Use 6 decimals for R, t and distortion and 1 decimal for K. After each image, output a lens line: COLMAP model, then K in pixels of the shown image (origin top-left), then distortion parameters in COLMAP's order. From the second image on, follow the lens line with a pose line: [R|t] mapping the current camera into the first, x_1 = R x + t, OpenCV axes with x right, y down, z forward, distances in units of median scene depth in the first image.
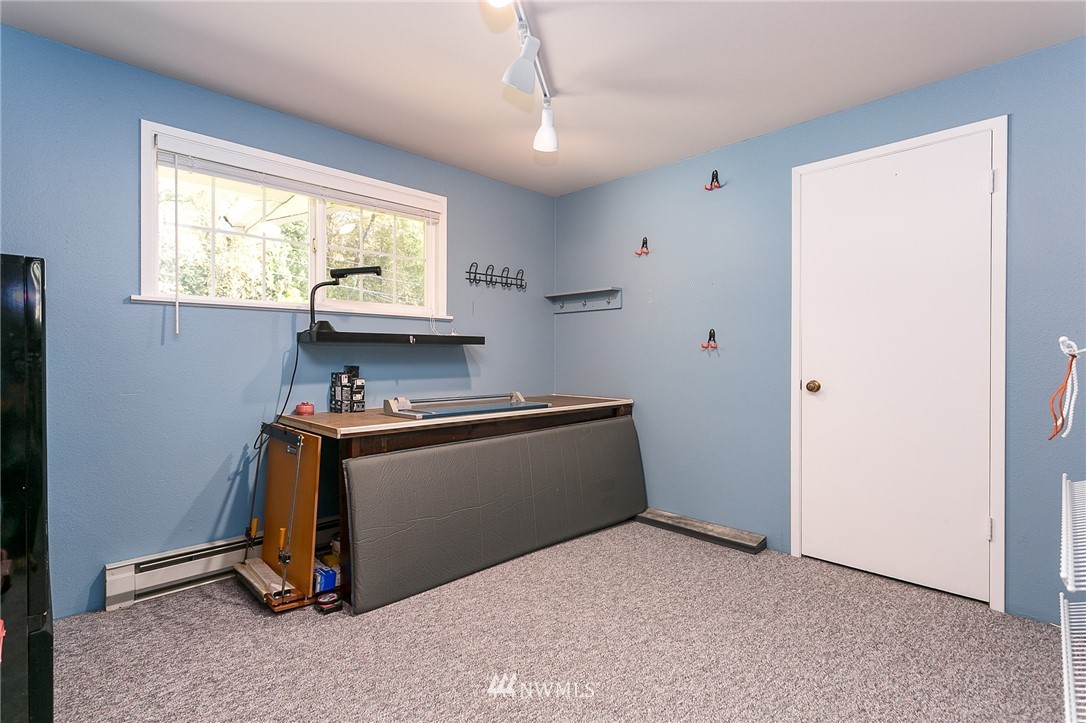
lens RADIAL K [[512.8, 0, 539.0], [0, 512.8, 361.7], [0, 0, 1]] dist [-0.003924, 0.001276]
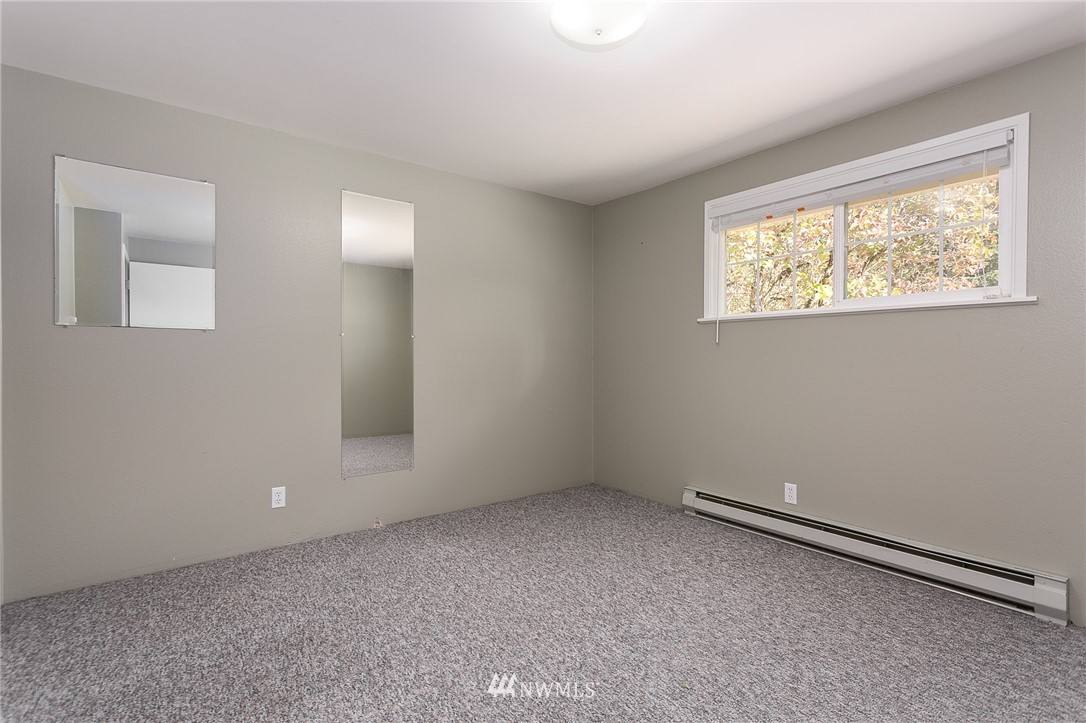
lens RADIAL K [[512.8, 0, 551.5], [0, 512.8, 356.1], [0, 0, 1]] dist [-0.003924, 0.001276]
pose [[-0.124207, 0.002766, -0.992252, 0.627438], [-0.004982, 0.999982, 0.003411, -0.016094], [0.992244, 0.005367, -0.124191, 0.576830]]
